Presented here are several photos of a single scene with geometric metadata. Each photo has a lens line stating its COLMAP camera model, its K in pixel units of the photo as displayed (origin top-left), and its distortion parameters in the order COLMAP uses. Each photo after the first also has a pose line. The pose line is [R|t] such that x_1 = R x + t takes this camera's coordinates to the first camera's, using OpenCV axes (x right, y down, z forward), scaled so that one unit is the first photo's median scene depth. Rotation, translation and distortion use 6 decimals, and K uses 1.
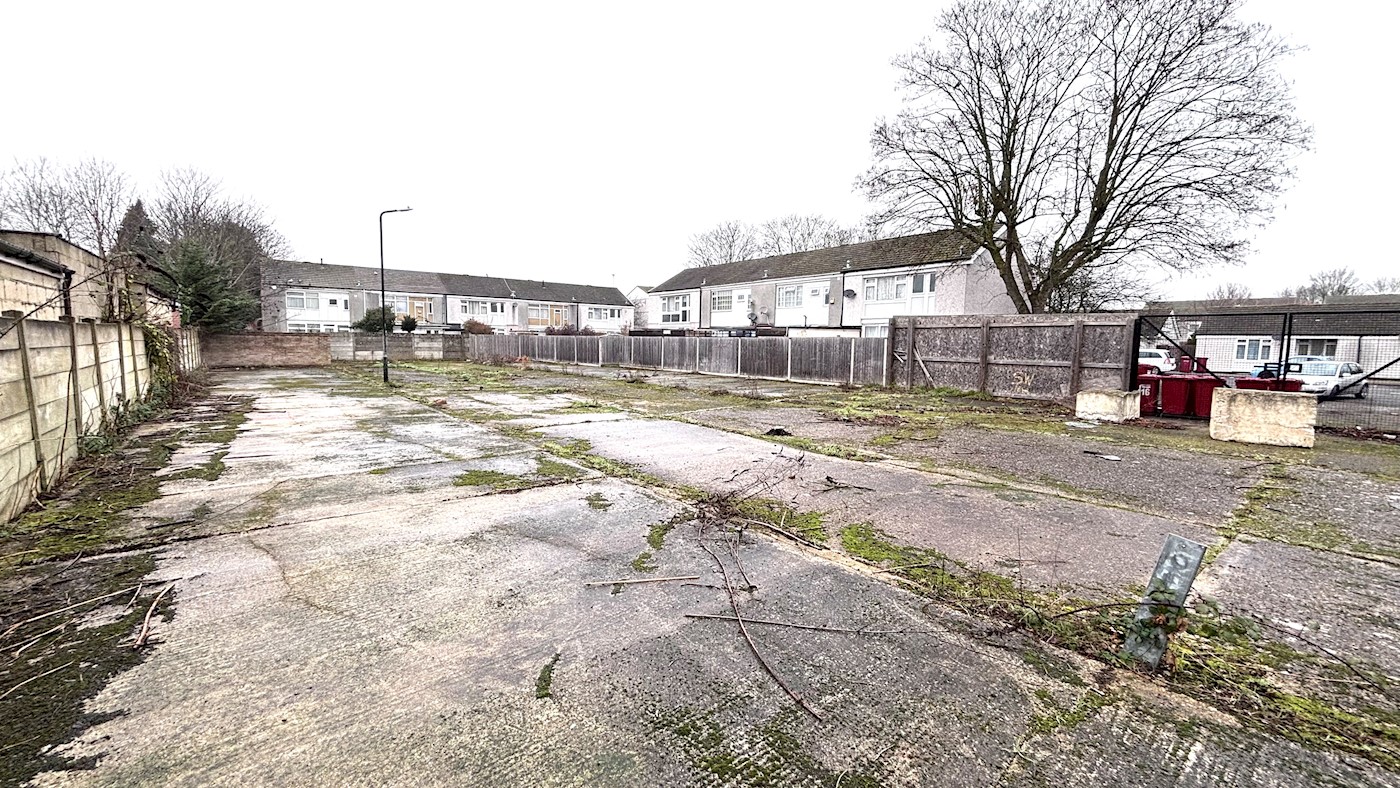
lens RADIAL K [[560.4, 0, 694.6], [0, 560.4, 391.9], [0, 0, 1]] dist [0.002042, 0.000073]
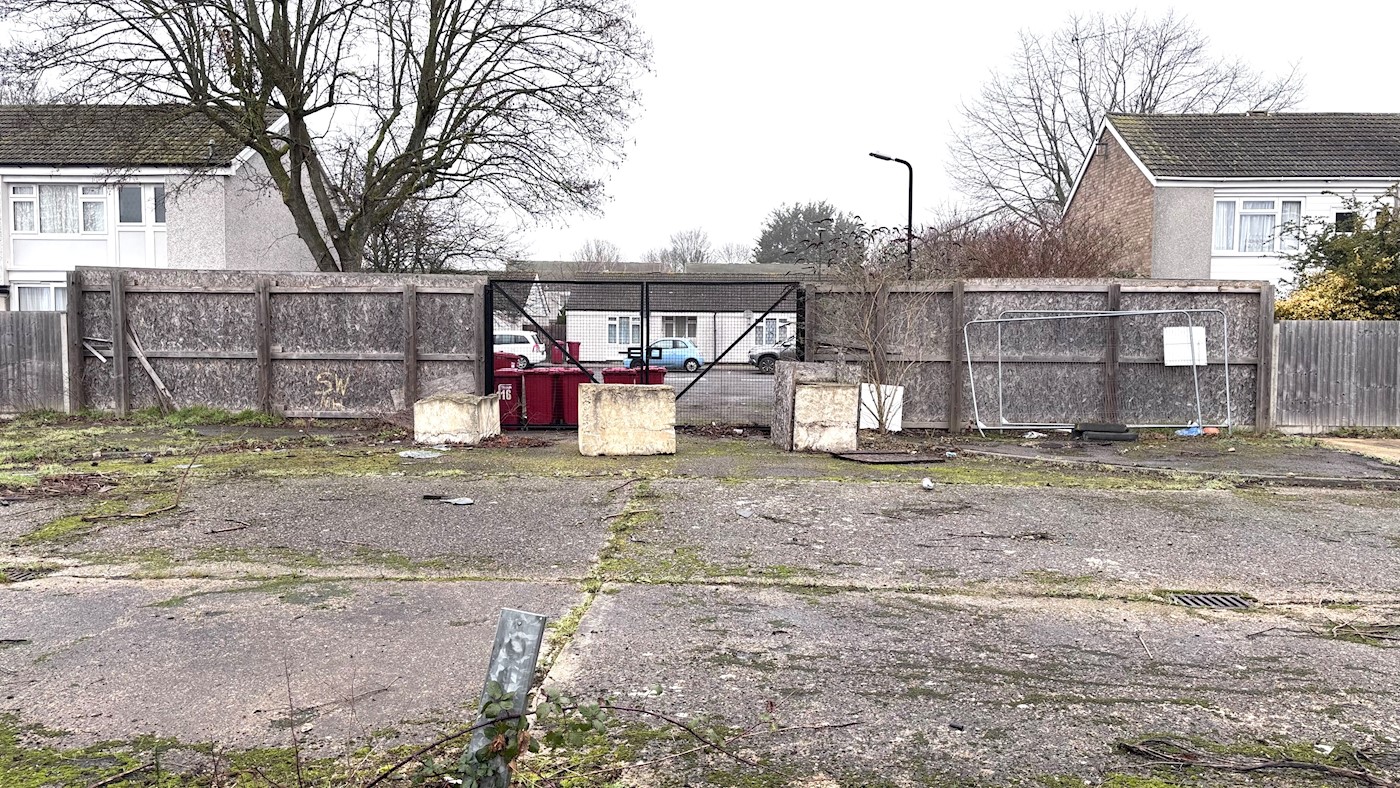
lens RADIAL K [[1051.2, 0, 707.5], [0, 1051.2, 419.8], [0, 0, 1]] dist [0.007540, -0.007999]
pose [[0.653650, -0.074975, 0.753074, 0.019227], [0.072078, 0.996725, 0.036670, 0.001239], [-0.753357, 0.030311, 0.656913, 0.002205]]
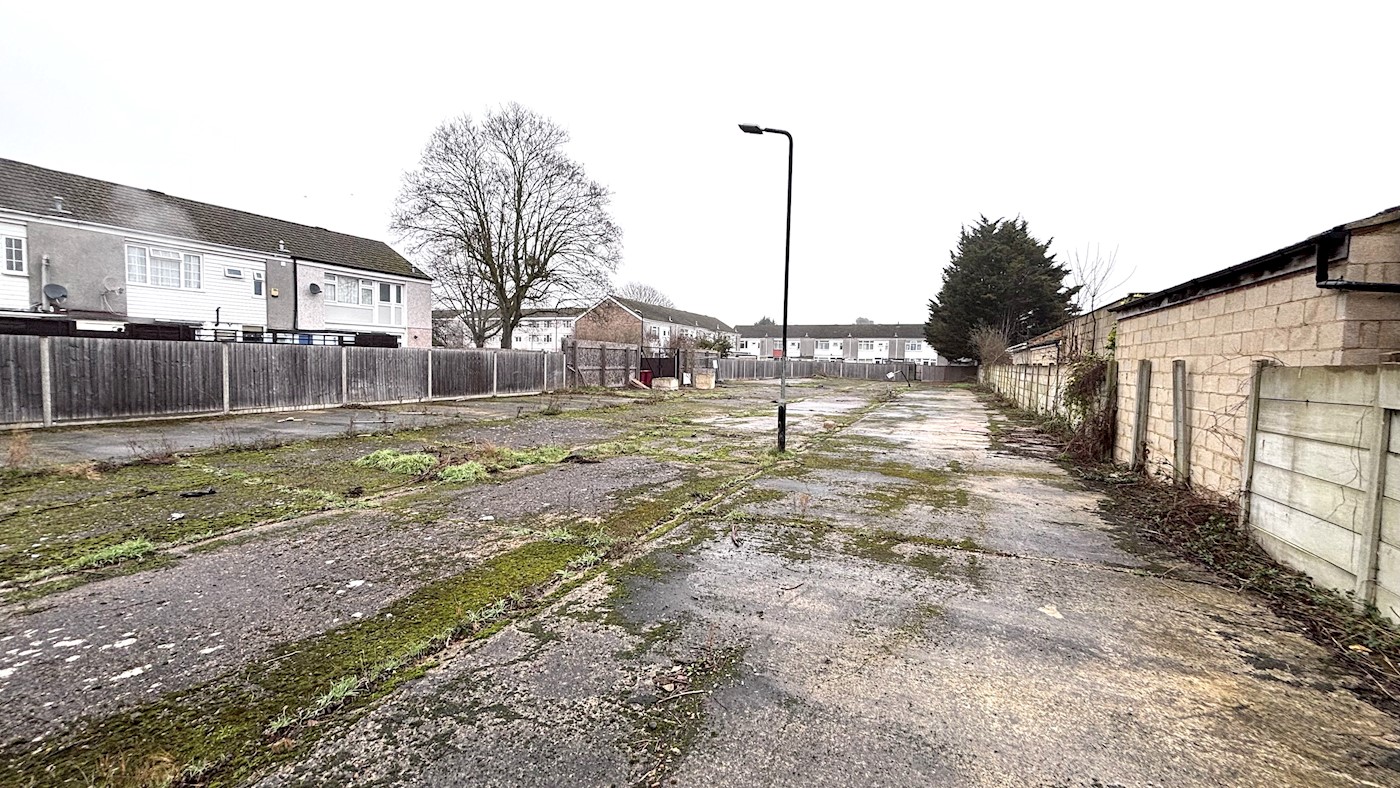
lens RADIAL K [[564.2, 0, 692.6], [0, 564.2, 390.3], [0, 0, 1]] dist [0.000030, -0.000029]
pose [[-0.454150, -0.075420, 0.887727, -1.031186], [0.046808, 0.993014, 0.108312, -0.144579], [-0.889695, 0.090743, -0.447447, 1.359266]]
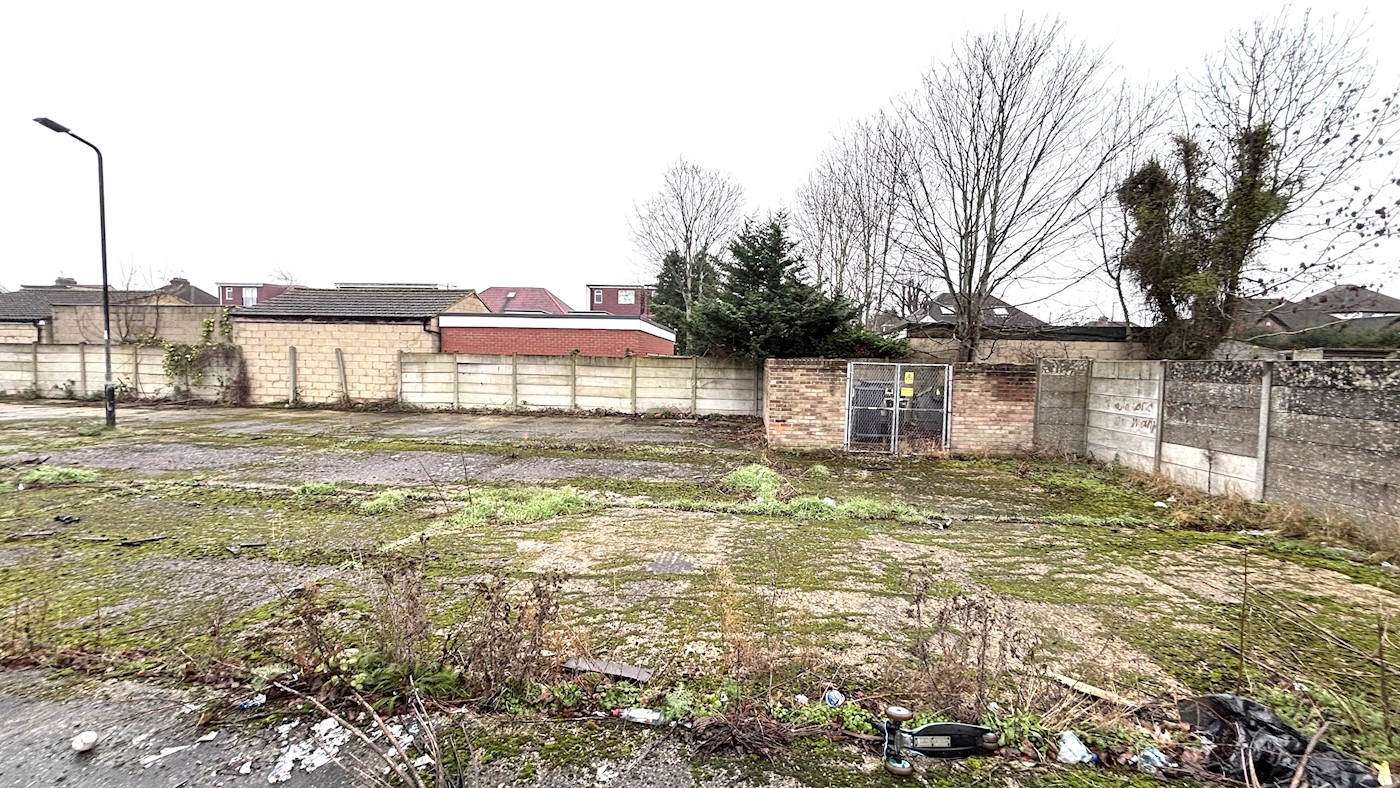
lens RADIAL K [[564.9, 0, 697.4], [0, 564.9, 386.4], [0, 0, 1]] dist [0.001493, -0.000136]
pose [[-0.688885, 0.005299, -0.724852, -0.571606], [-0.094907, 0.990706, 0.097440, -0.191748], [0.718631, 0.135918, -0.681979, 1.949774]]
